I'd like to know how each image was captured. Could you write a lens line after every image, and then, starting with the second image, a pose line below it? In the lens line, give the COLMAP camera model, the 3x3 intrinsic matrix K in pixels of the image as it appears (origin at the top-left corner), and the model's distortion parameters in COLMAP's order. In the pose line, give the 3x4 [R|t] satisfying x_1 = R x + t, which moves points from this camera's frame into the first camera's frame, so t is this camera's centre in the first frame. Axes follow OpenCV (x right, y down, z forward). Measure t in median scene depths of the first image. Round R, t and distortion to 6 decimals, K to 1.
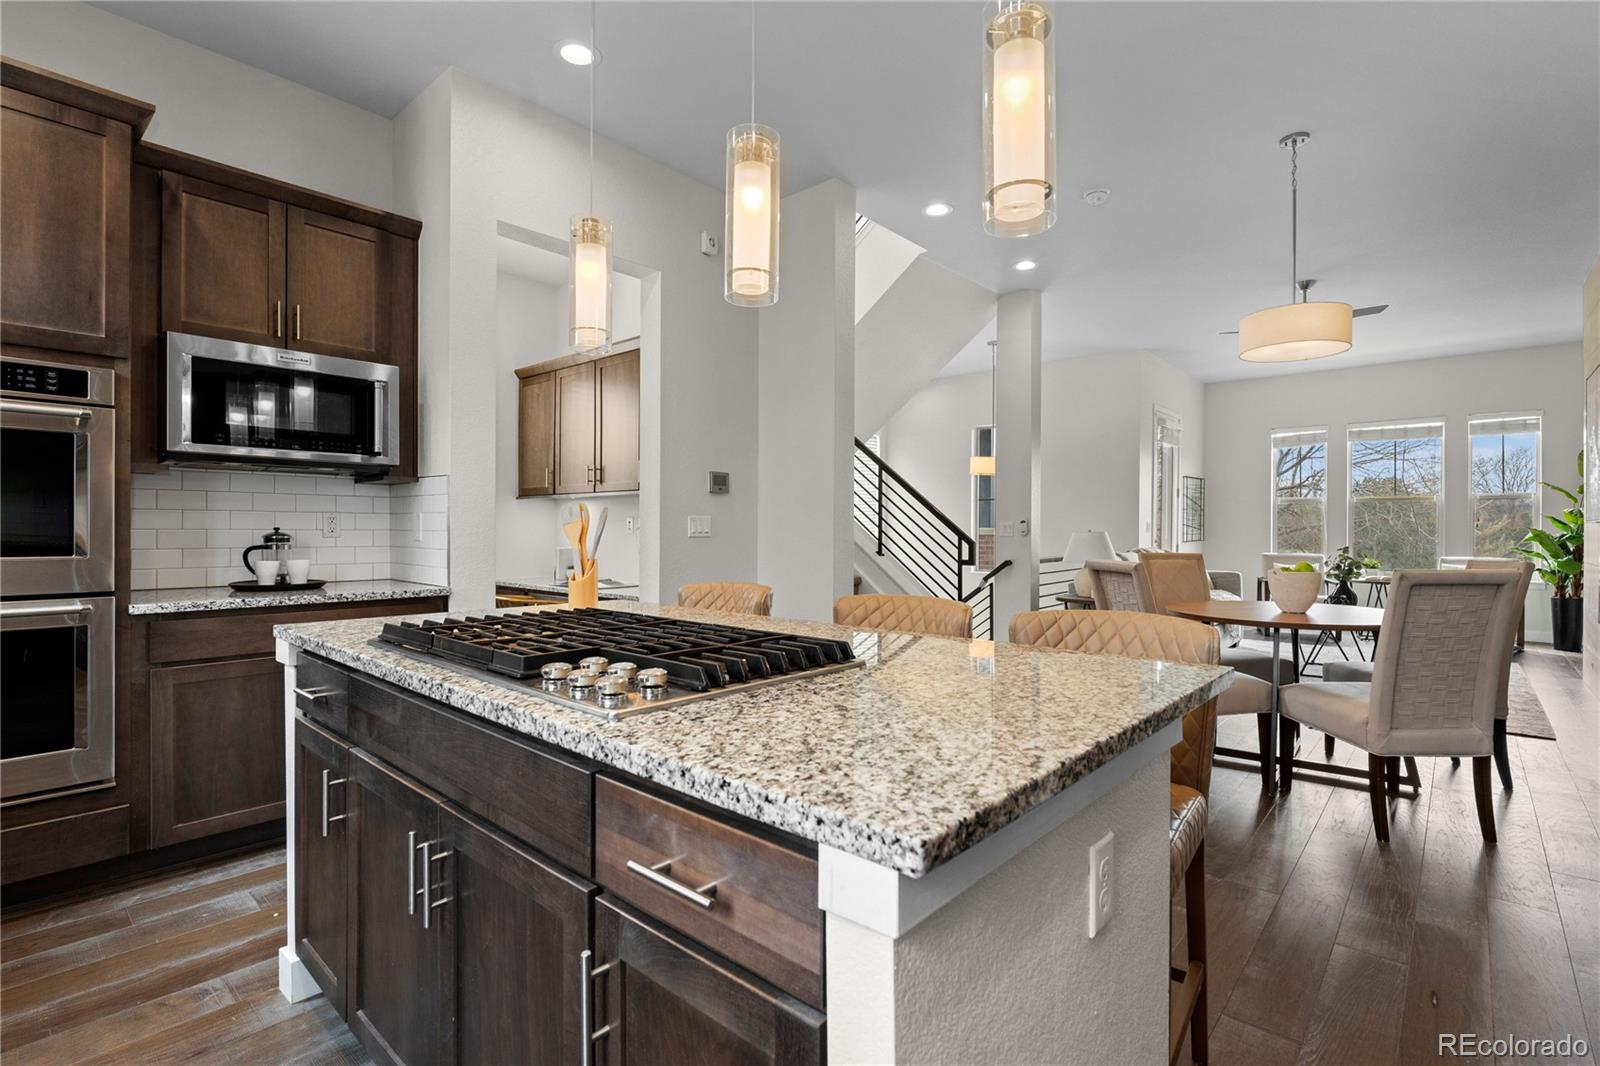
lens RADIAL K [[746.0, 0, 797.0], [0, 746.0, 523.1], [0, 0, 1]] dist [-0.002270, -0.000345]
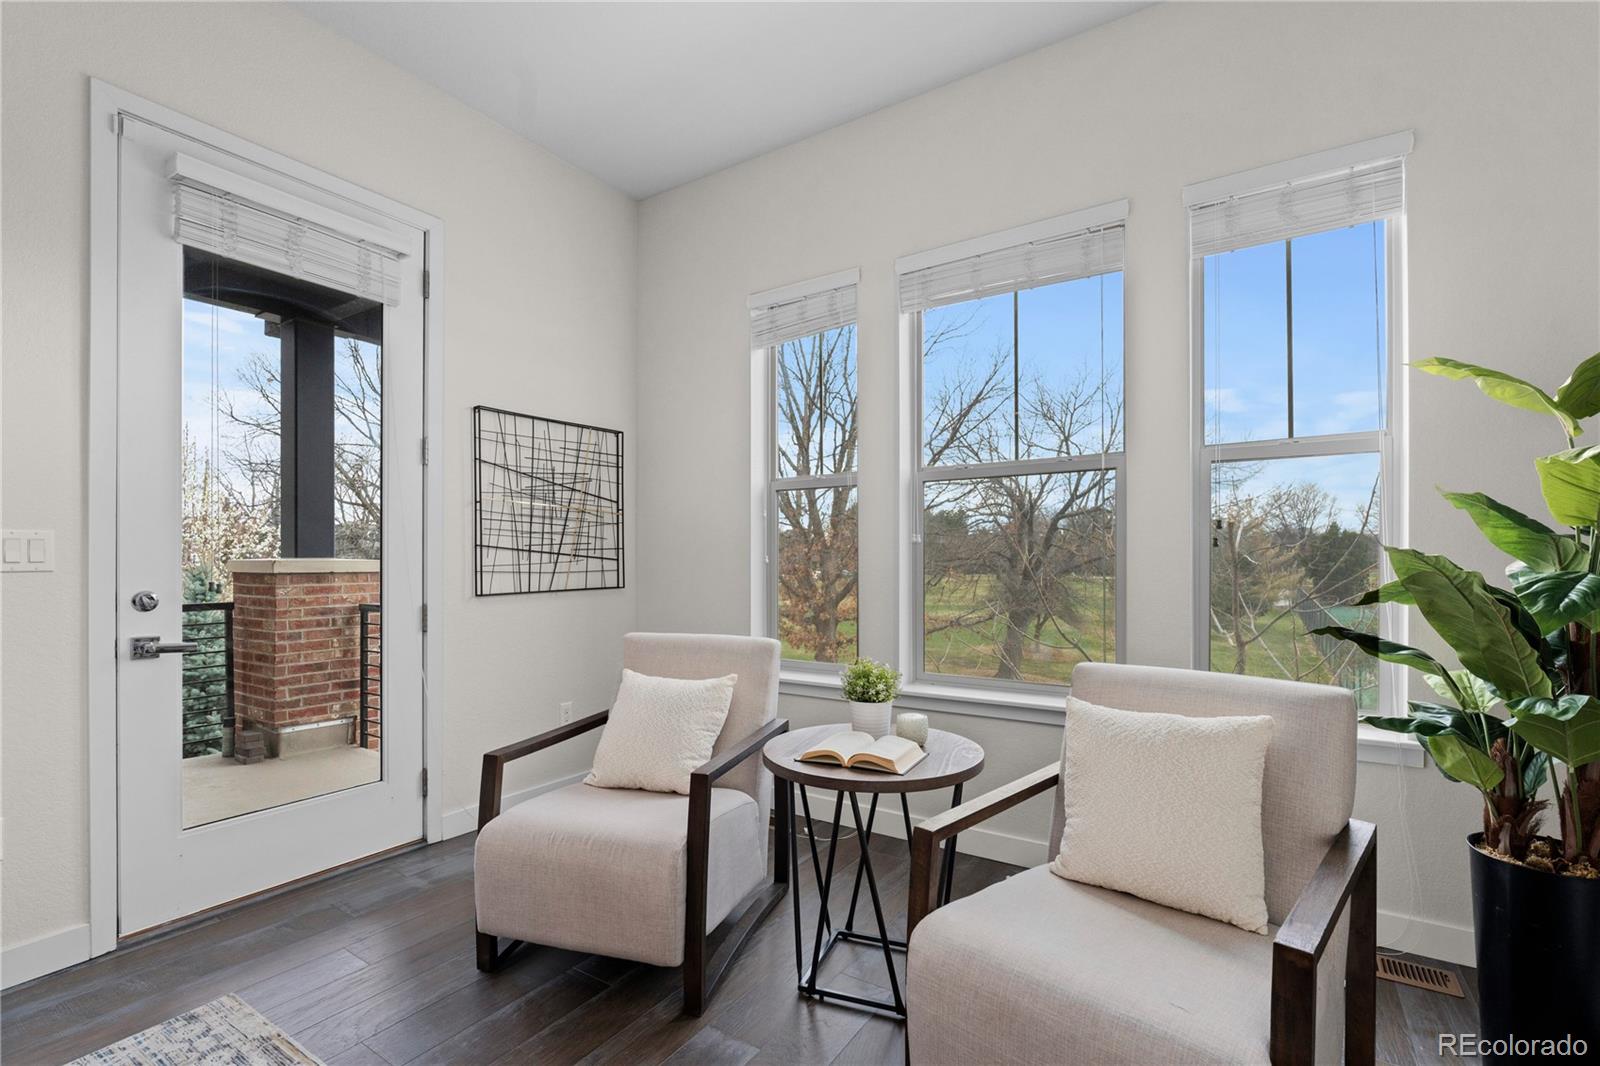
lens RADIAL K [[724.1, 0, 799.8], [0, 724.1, 548.9], [0, 0, 1]] dist [-0.000556, 0.000118]
pose [[0.987518, -0.005801, 0.157397, 0.757126], [0.007232, 0.999938, -0.008515, 0.007802], [-0.157338, 0.009547, 0.987499, 0.794388]]
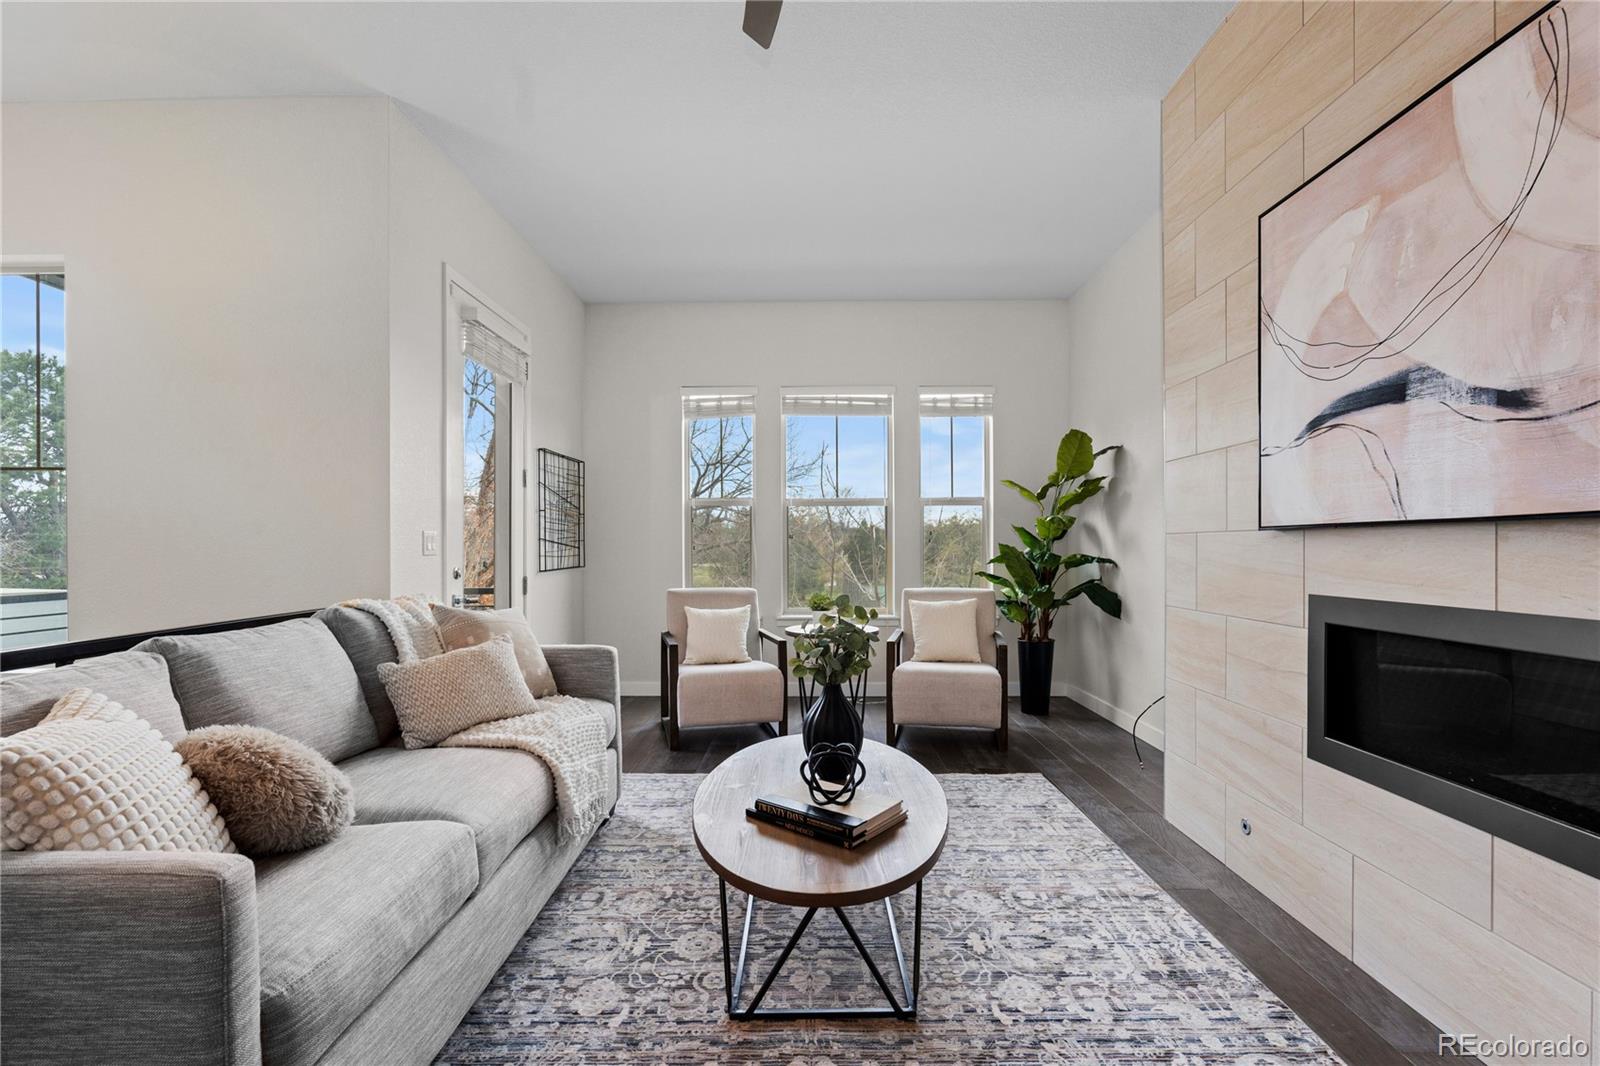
lens RADIAL K [[724.1, 0, 799.8], [0, 724.1, 548.9], [0, 0, 1]] dist [-0.000556, 0.000118]
pose [[0.755170, -0.009389, 0.655462, 0.393128], [0.004181, 0.999946, 0.009506, 0.004415], [-0.655516, -0.004439, 0.755168, 0.601966]]
